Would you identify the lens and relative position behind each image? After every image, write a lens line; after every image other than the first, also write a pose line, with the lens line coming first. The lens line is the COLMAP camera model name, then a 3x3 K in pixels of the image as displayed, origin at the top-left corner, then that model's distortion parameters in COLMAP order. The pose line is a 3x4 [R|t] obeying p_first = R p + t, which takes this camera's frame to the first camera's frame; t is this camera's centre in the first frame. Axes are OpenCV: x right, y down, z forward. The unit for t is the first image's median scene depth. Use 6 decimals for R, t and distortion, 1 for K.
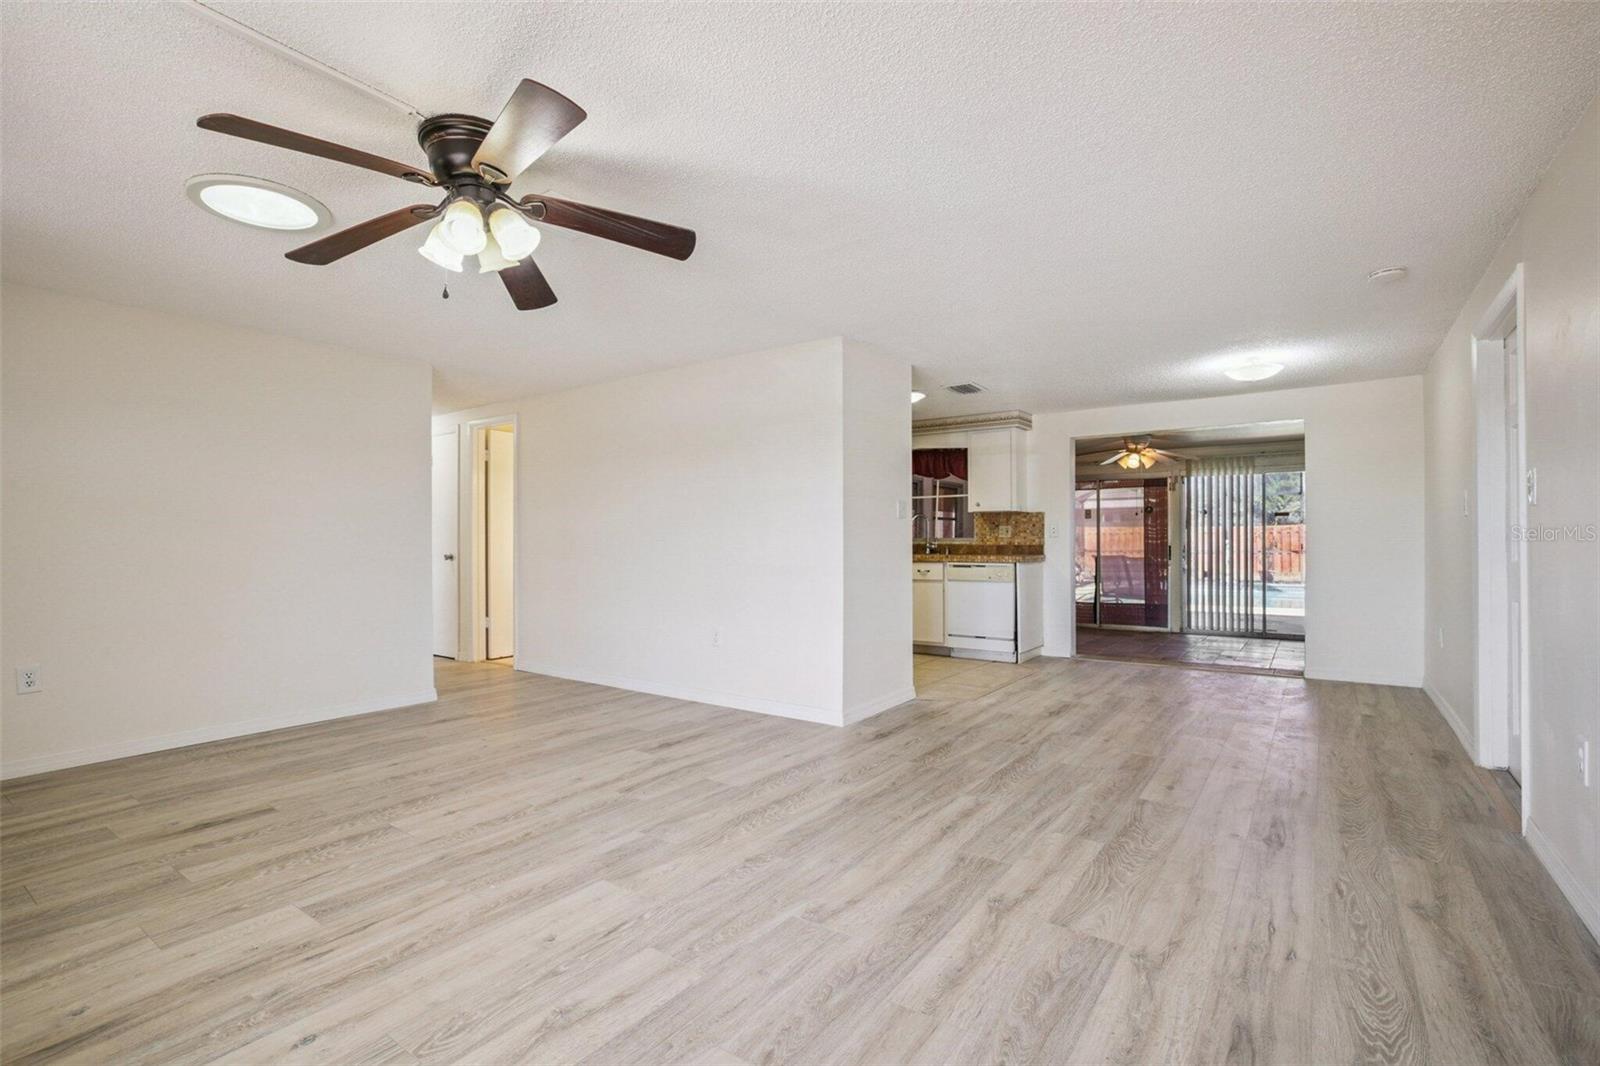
lens RADIAL K [[760.4, 0, 756.5], [0, 760.4, 538.4], [0, 0, 1]] dist [-0.047664, 0.026000]
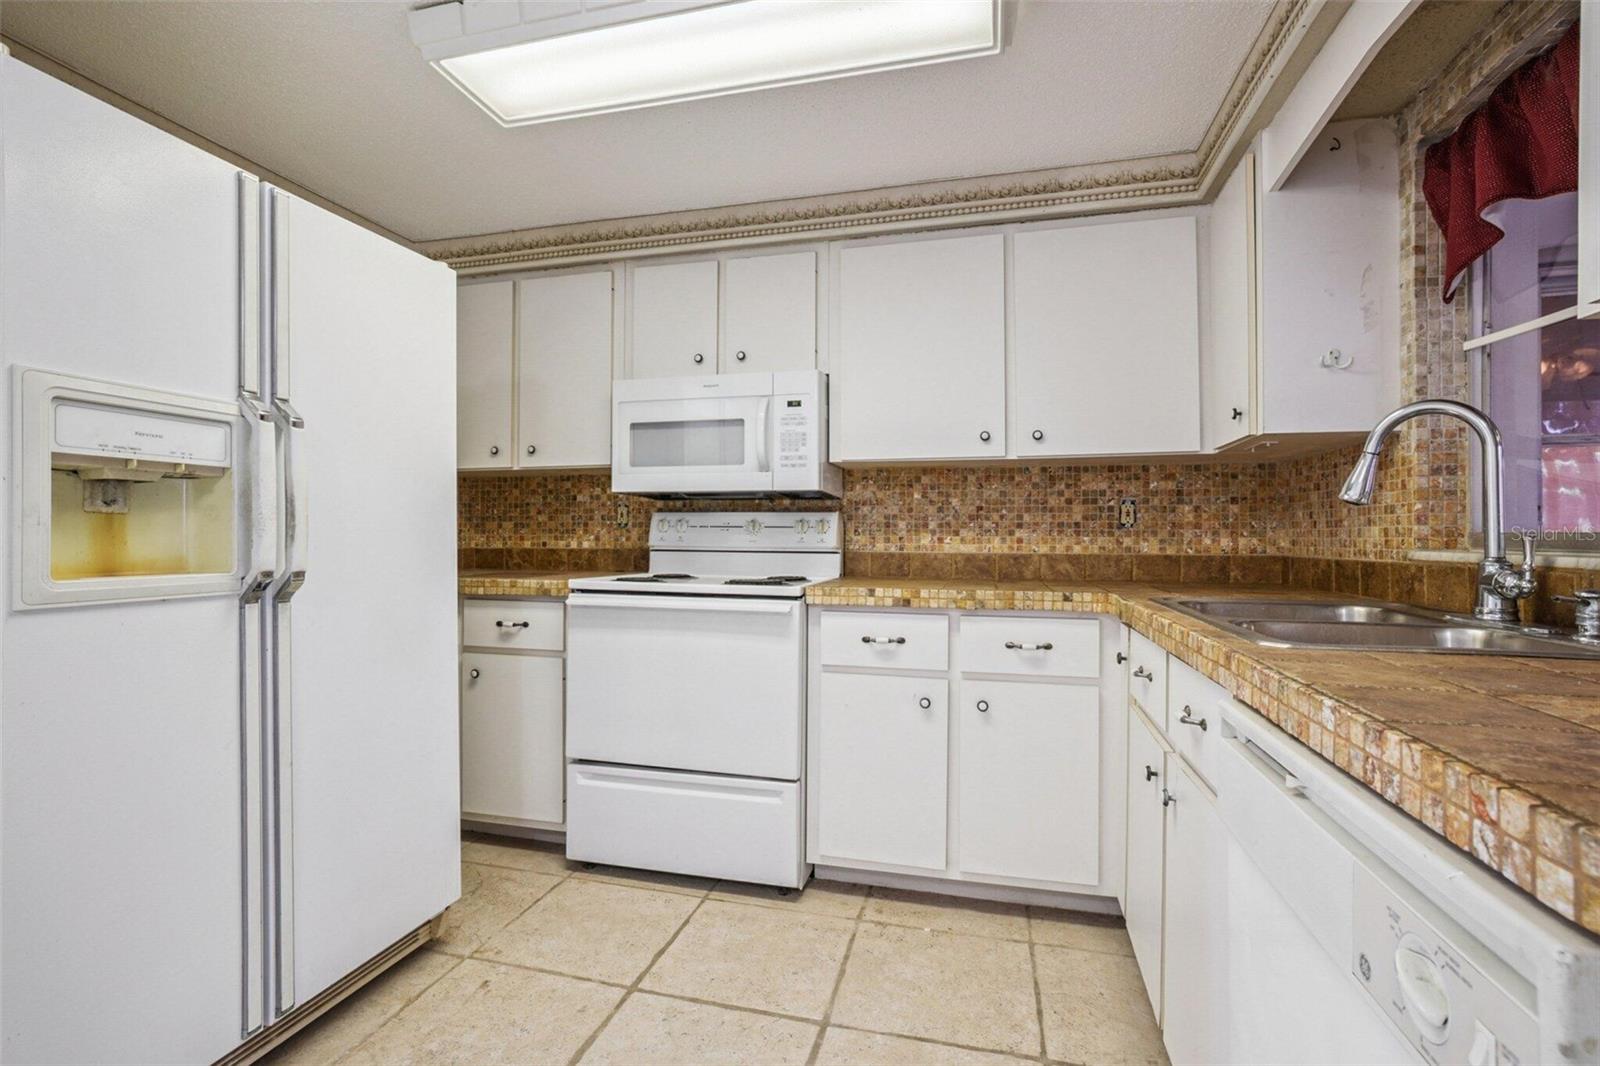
lens RADIAL K [[743.2, 0, 804.6], [0, 743.2, 522.1], [0, 0, 1]] dist [-0.037798, 0.023474]
pose [[0.399754, -0.011671, -0.916548, 0.288802], [0.000412, 0.999921, -0.012553, -0.000502], [0.916622, 0.004640, 0.399728, 0.718883]]
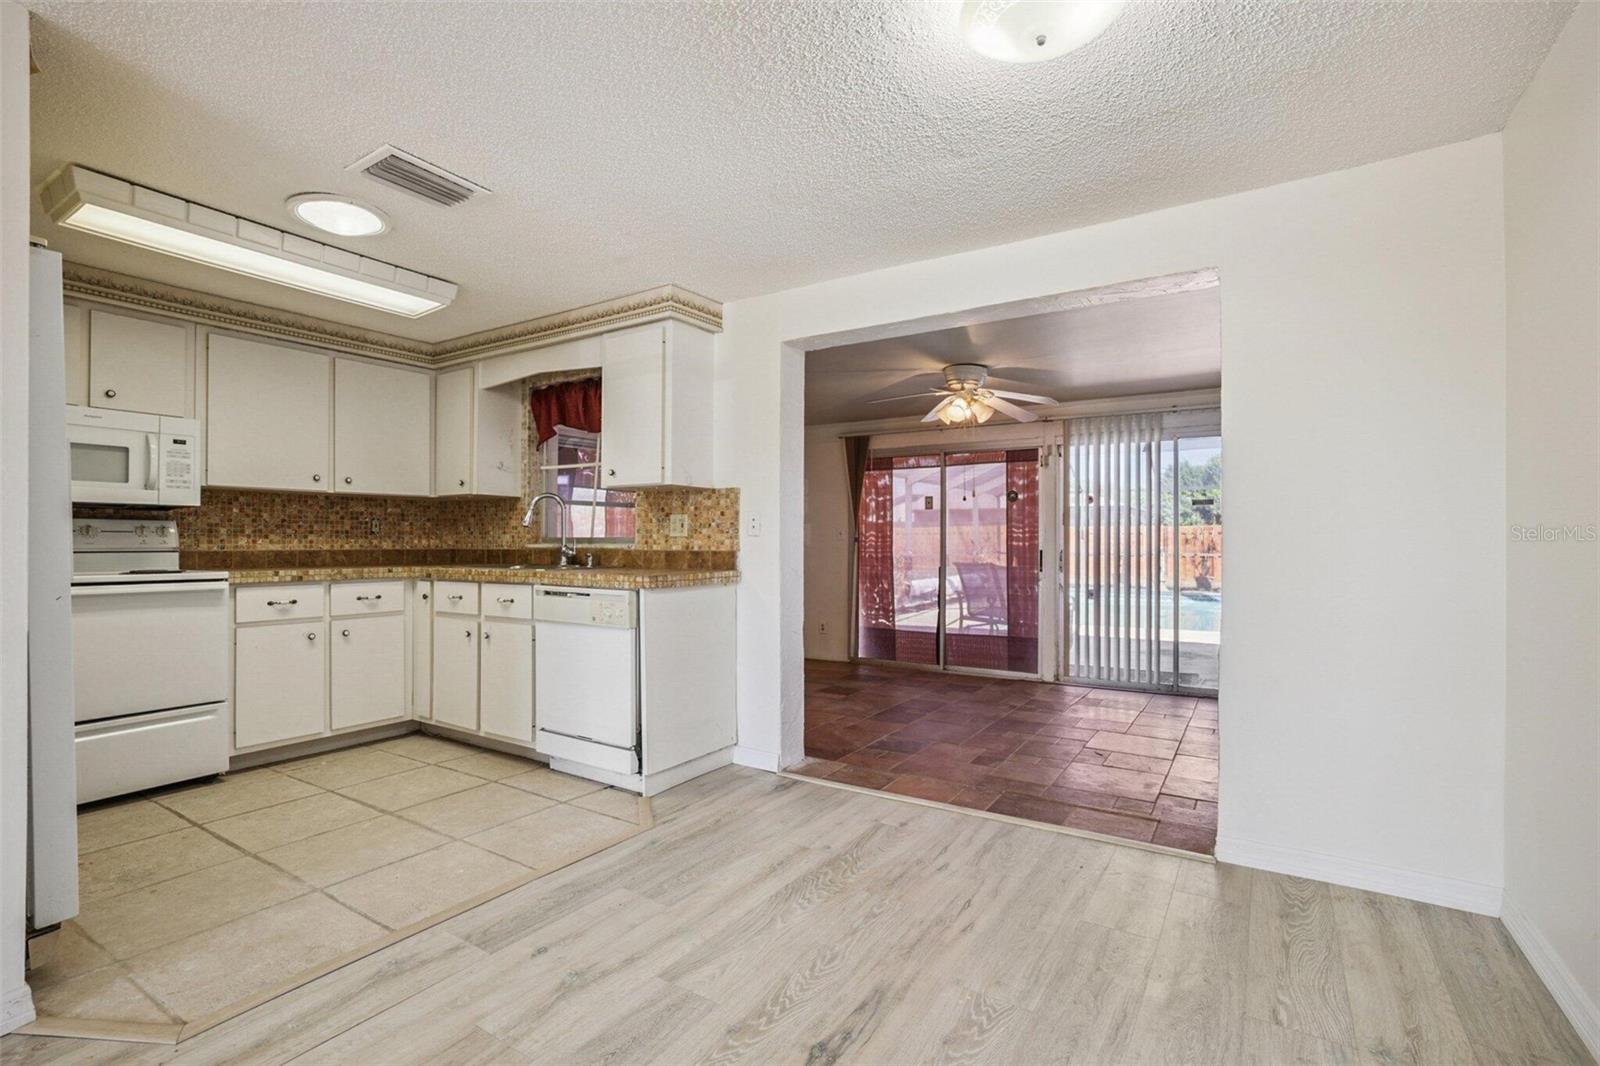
lens RADIAL K [[754.9, 0, 774.0], [0, 754.9, 533.5], [0, 0, 1]] dist [0.001853, 0.000391]
pose [[0.997678, 0.004580, 0.067952, 0.310878], [-0.004295, 0.999981, -0.004352, -0.001151], [-0.067971, 0.004050, 0.997679, 0.403398]]
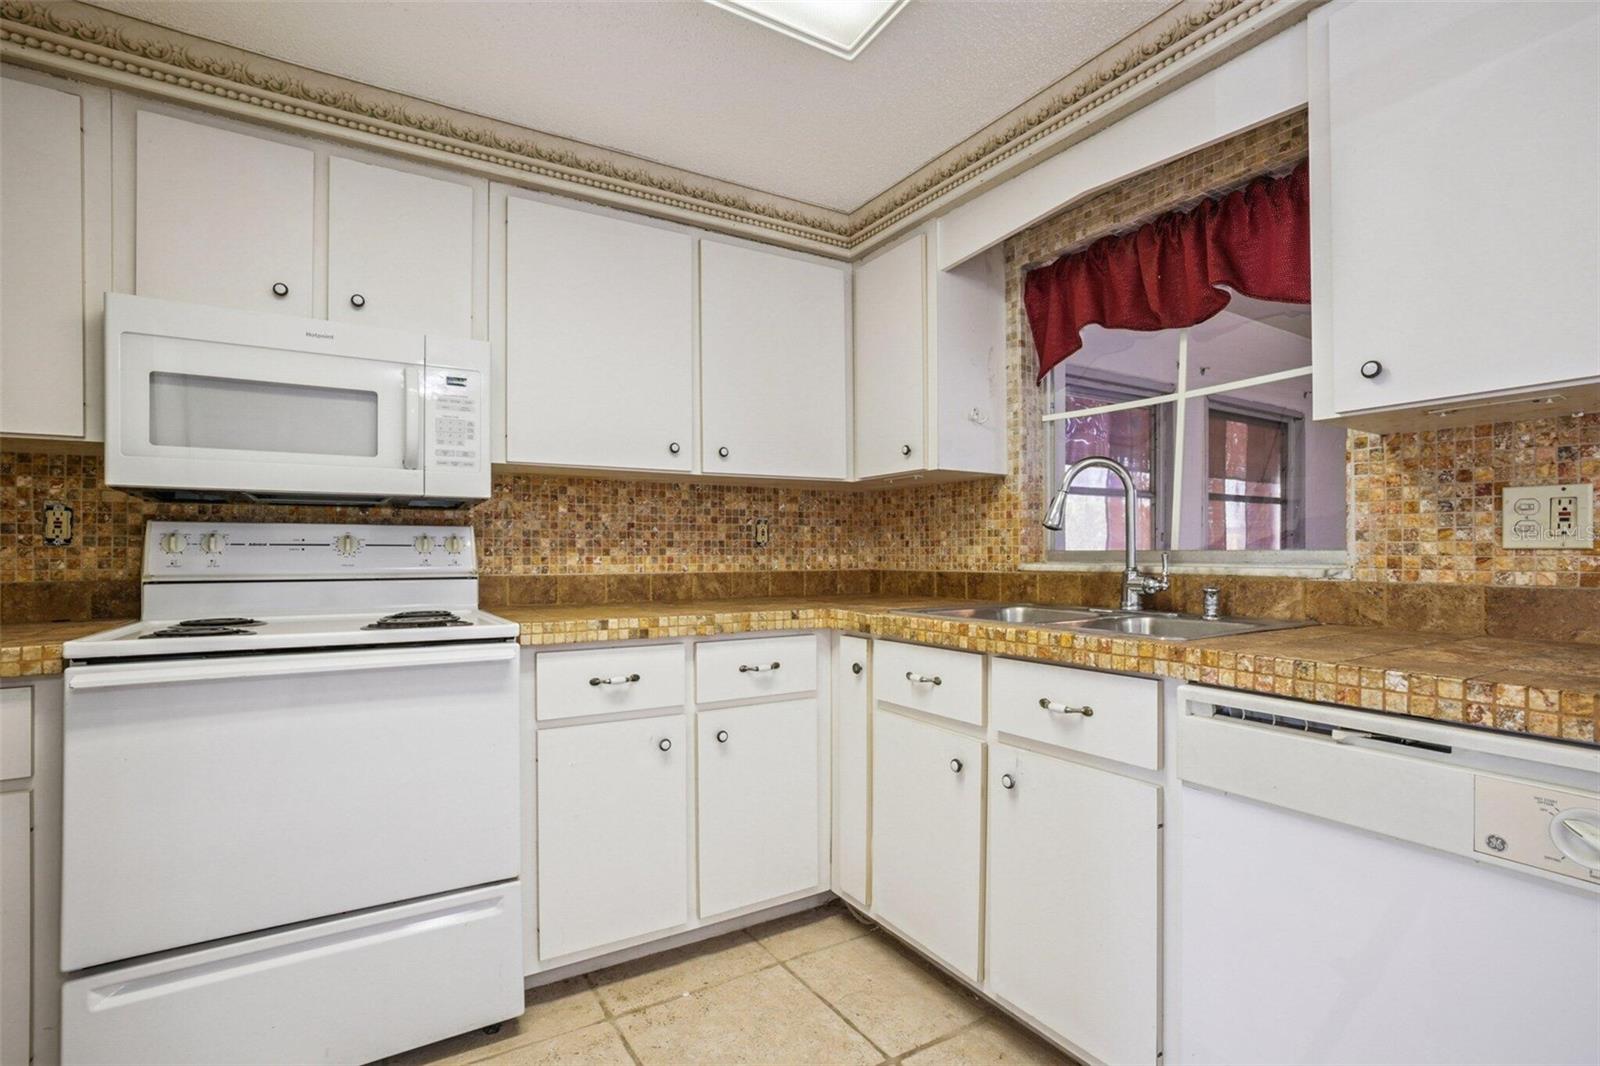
lens RADIAL K [[746.5, 0, 780.6], [0, 746.5, 548.2], [0, 0, 1]] dist [-0.045457, 0.024401]
pose [[0.934241, -0.001542, -0.356638, 0.186604], [0.002329, 0.999996, 0.001777, -0.001645], [0.356634, -0.002491, 0.934241, 0.660972]]
